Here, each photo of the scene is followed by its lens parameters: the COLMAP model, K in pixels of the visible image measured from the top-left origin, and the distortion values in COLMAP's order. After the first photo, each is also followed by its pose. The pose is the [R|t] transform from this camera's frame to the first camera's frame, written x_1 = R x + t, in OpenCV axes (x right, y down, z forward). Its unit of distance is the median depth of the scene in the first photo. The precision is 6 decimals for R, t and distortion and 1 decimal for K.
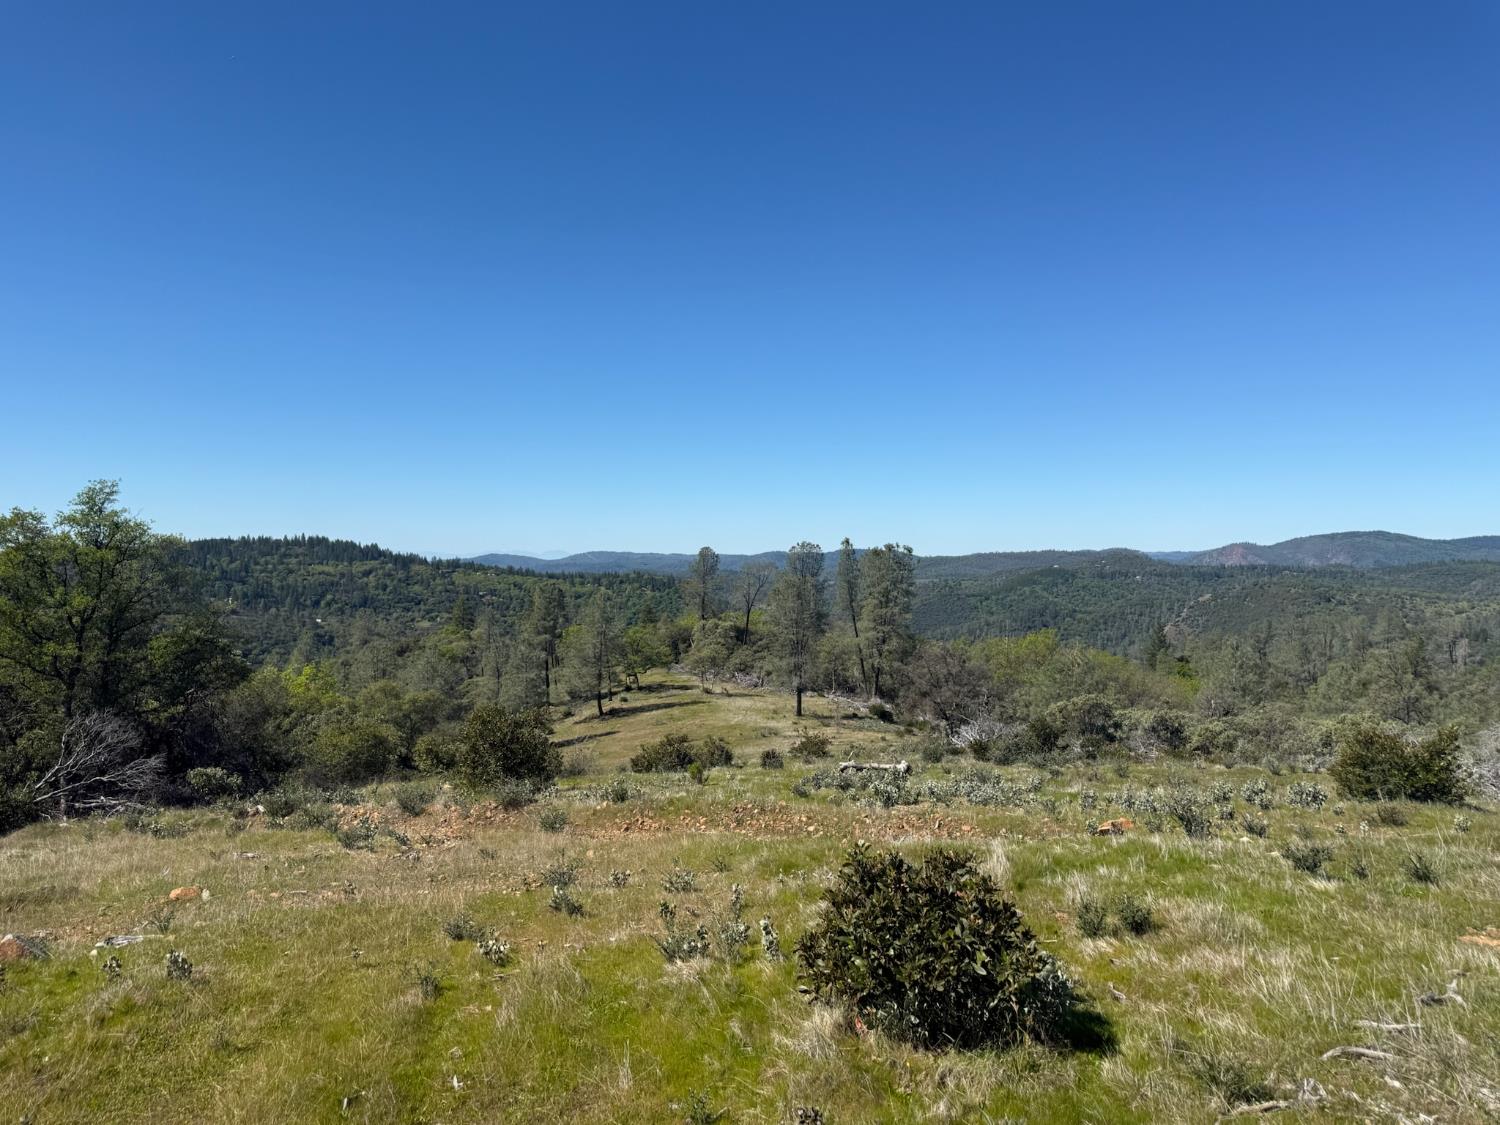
lens RADIAL K [[1056.8, 0, 745.8], [0, 1056.8, 572.5], [0, 0, 1]] dist [0.057643, -0.083474]
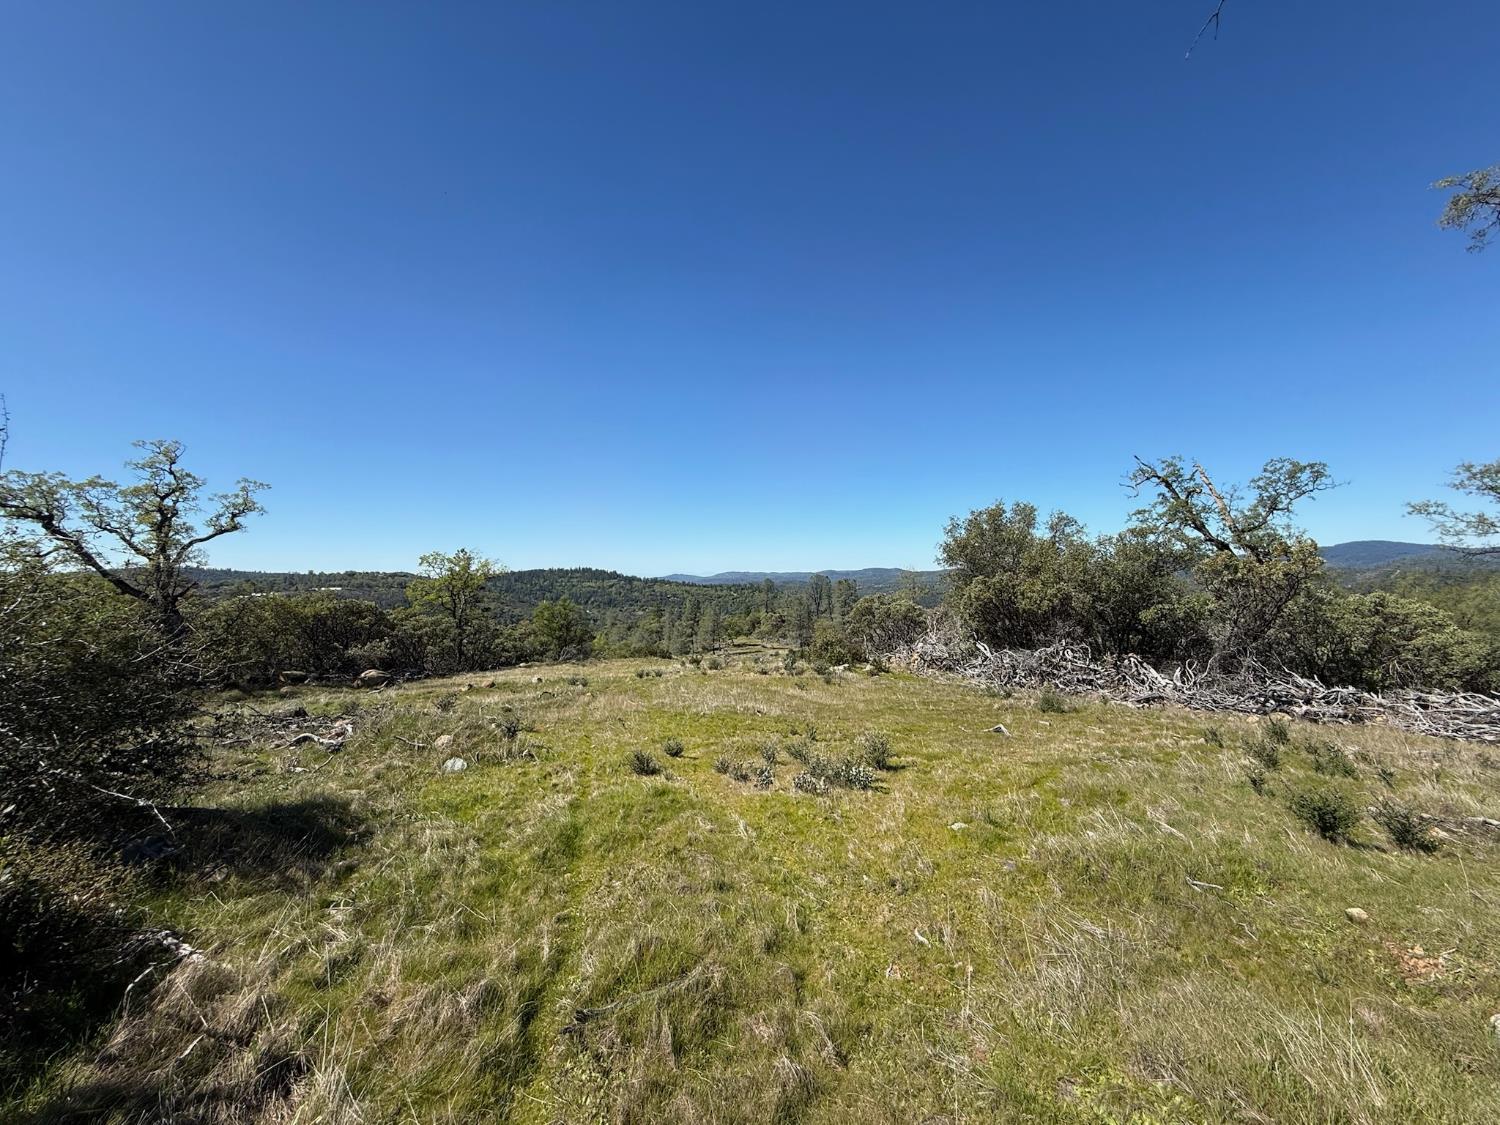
lens RADIAL K [[585.5, 0, 727.4], [0, 585.5, 565.2], [0, 0, 1]] dist [0.004357, 0.000129]
pose [[0.989296, -0.020632, -0.144458, 0.210201], [0.016356, 0.999394, -0.030731, -0.062599], [0.145005, 0.028040, 0.989034, -0.661374]]
